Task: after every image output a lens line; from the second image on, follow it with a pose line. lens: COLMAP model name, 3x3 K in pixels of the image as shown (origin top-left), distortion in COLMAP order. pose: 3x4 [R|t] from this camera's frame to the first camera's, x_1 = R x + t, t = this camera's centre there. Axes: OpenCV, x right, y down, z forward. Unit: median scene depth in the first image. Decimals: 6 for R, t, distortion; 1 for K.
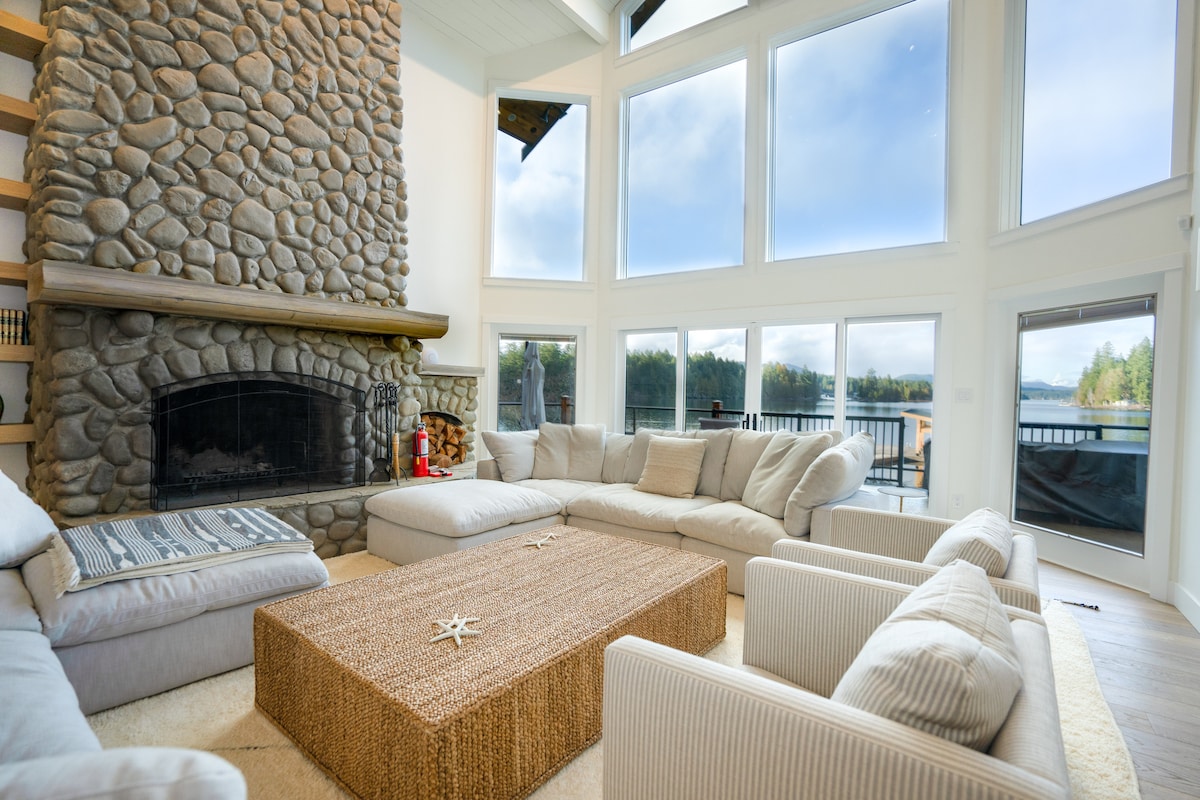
lens RADIAL K [[582.6, 0, 595.0], [0, 582.6, 396.8], [0, 0, 1]] dist [-0.062236, 0.024509]
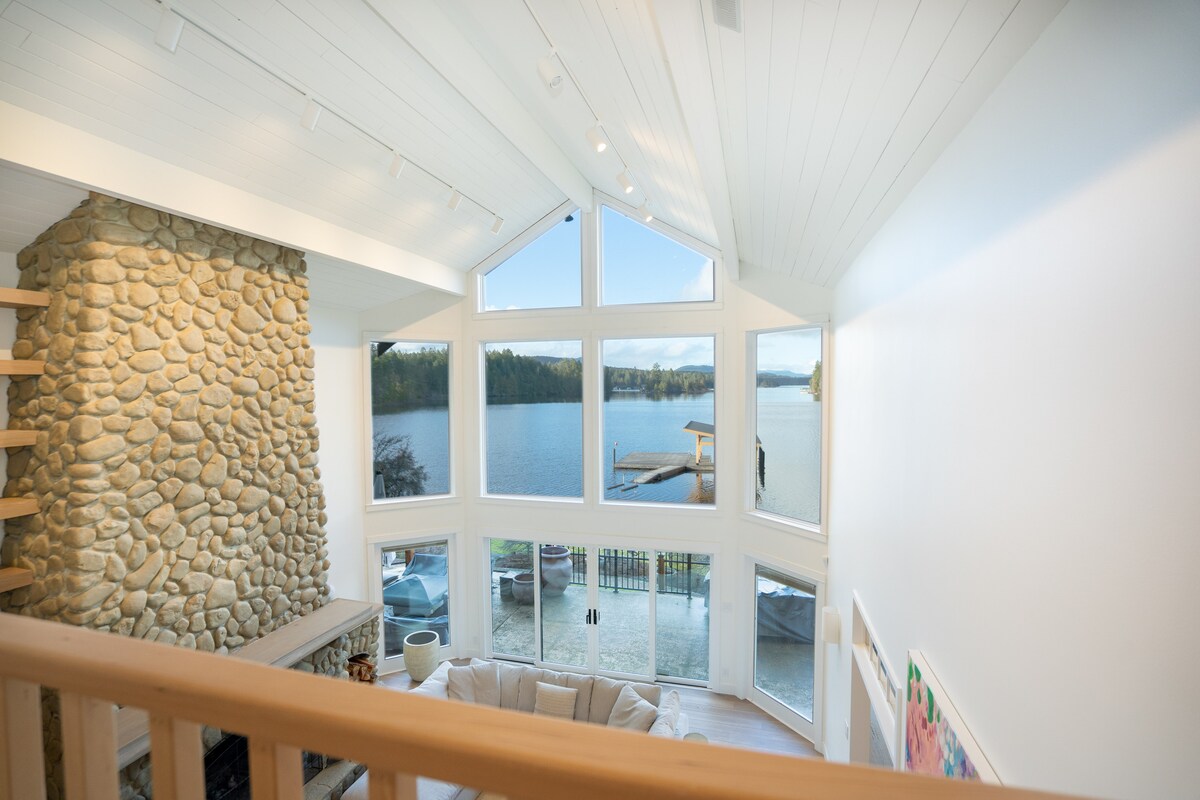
lens RADIAL K [[582.6, 0, 595.0], [0, 582.6, 396.8], [0, 0, 1]] dist [-0.062236, 0.024509]
pose [[0.941498, -0.039655, 0.334676, -0.219604], [0.038034, 0.999211, 0.011397, -0.655984], [-0.334864, 0.001999, 0.942264, -0.365553]]
